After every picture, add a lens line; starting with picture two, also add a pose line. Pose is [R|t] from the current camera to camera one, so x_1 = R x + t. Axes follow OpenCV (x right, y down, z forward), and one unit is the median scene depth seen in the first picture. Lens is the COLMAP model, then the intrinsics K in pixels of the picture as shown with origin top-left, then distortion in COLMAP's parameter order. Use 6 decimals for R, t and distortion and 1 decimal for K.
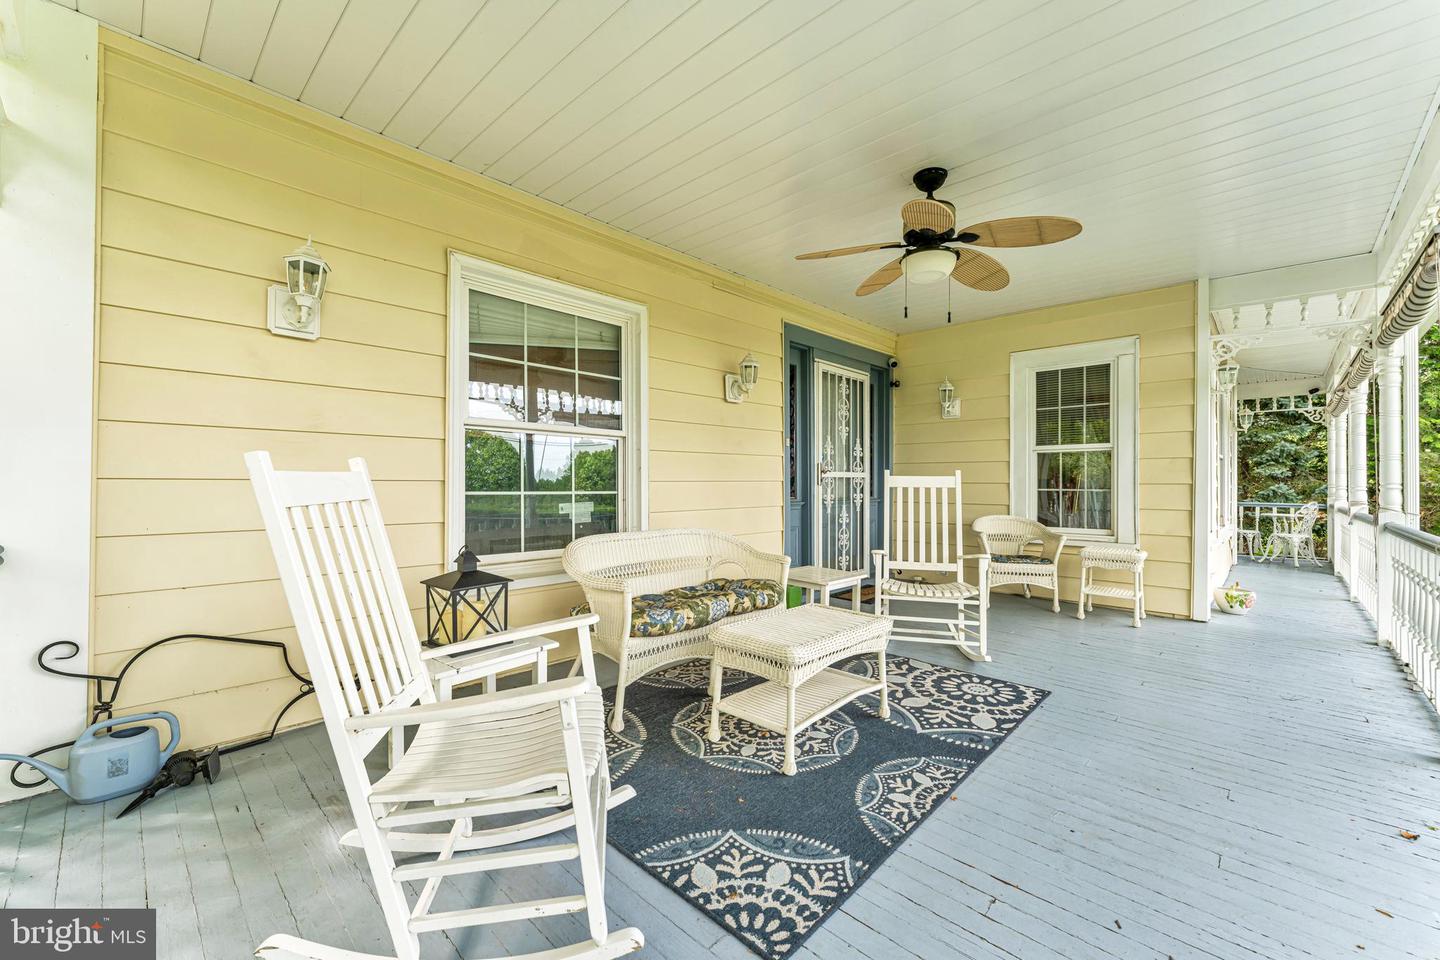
lens RADIAL K [[579.9, 0, 714.4], [0, 579.9, 480.3], [0, 0, 1]] dist [0.000446, 0.000096]
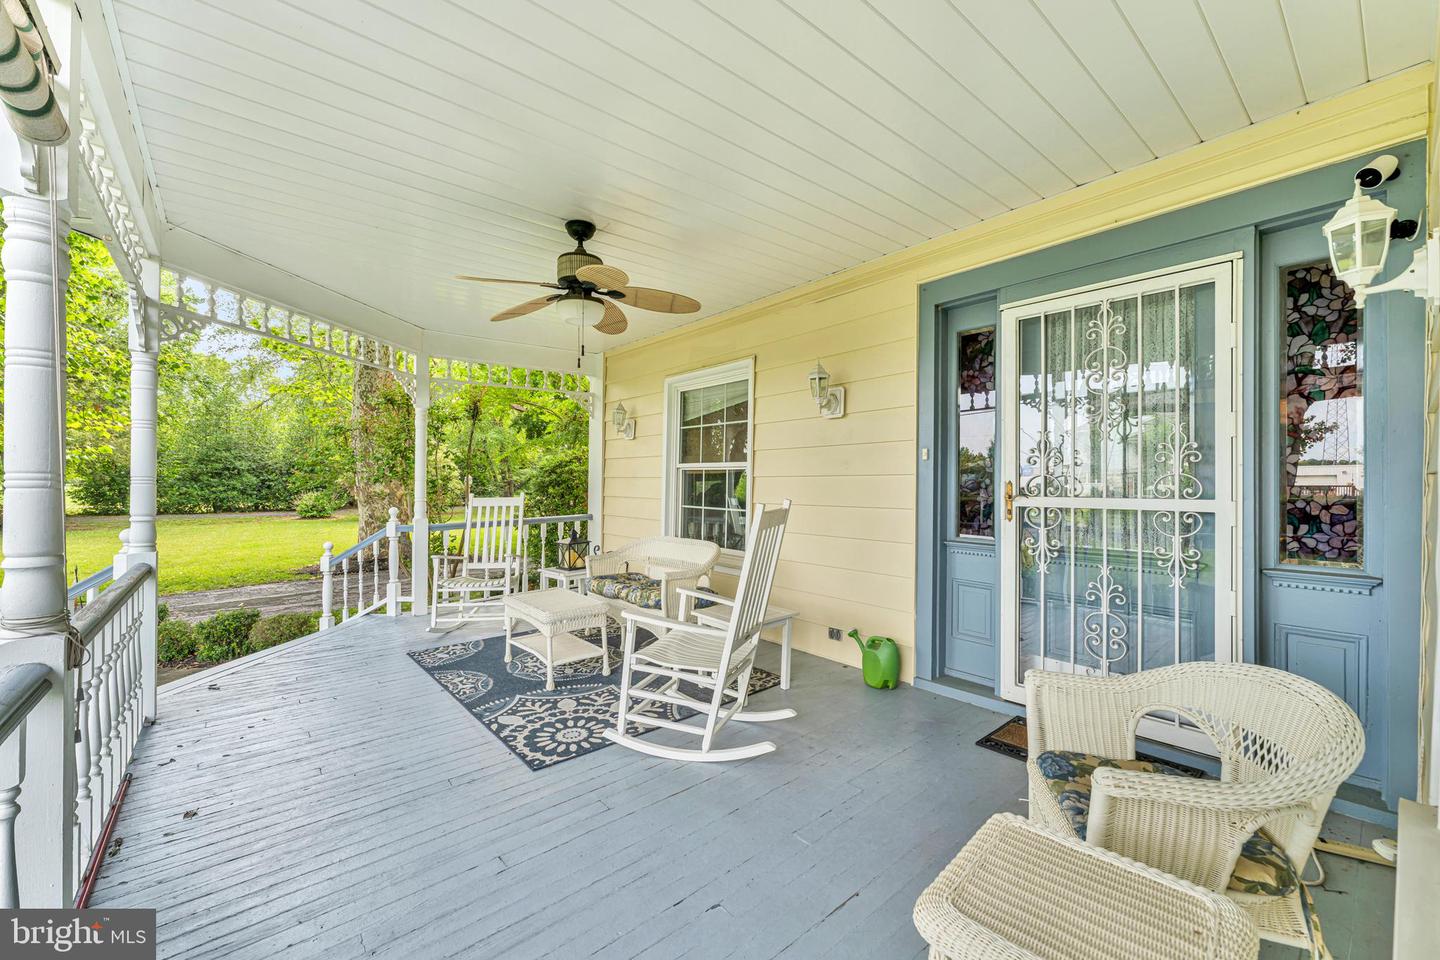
lens RADIAL K [[579.9, 0, 714.4], [0, 579.9, 480.3], [0, 0, 1]] dist [0.000446, 0.000096]
pose [[-0.113195, -0.004742, -0.993561, 1.496168], [0.003324, 0.999981, -0.005151, -0.055904], [0.993567, -0.003885, -0.113177, 1.460428]]
